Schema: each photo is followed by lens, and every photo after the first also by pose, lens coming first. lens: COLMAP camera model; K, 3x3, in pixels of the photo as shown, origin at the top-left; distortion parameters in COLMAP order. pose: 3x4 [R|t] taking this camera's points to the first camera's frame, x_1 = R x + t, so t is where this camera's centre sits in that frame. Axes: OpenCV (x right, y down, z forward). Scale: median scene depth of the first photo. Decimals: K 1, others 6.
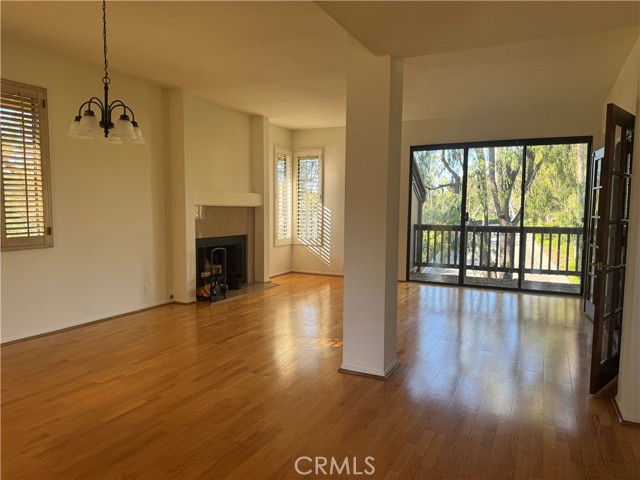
lens RADIAL K [[453.5, 0, 318.8], [0, 453.5, 237.4], [0, 0, 1]] dist [0.060919, -0.034804]
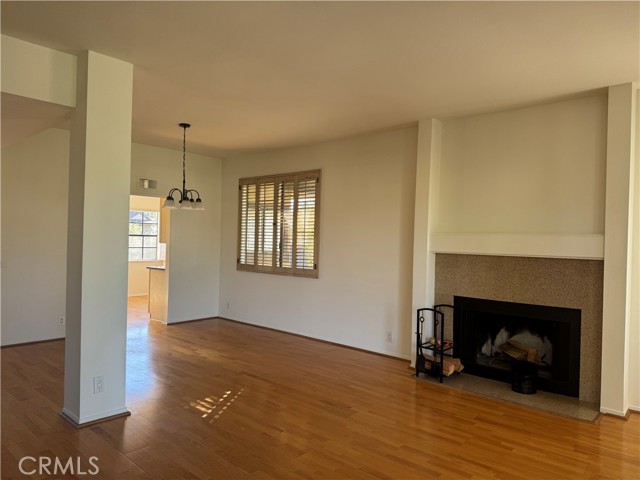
lens RADIAL K [[453.5, 0, 319.3], [0, 453.5, 239.5], [0, 0, 1]] dist [0.060919, -0.034804]
pose [[-0.265705, -0.012496, -0.963973, 0.452989], [-0.087552, 0.996097, 0.011220, -0.067610], [0.960071, 0.087379, -0.265762, 0.814770]]
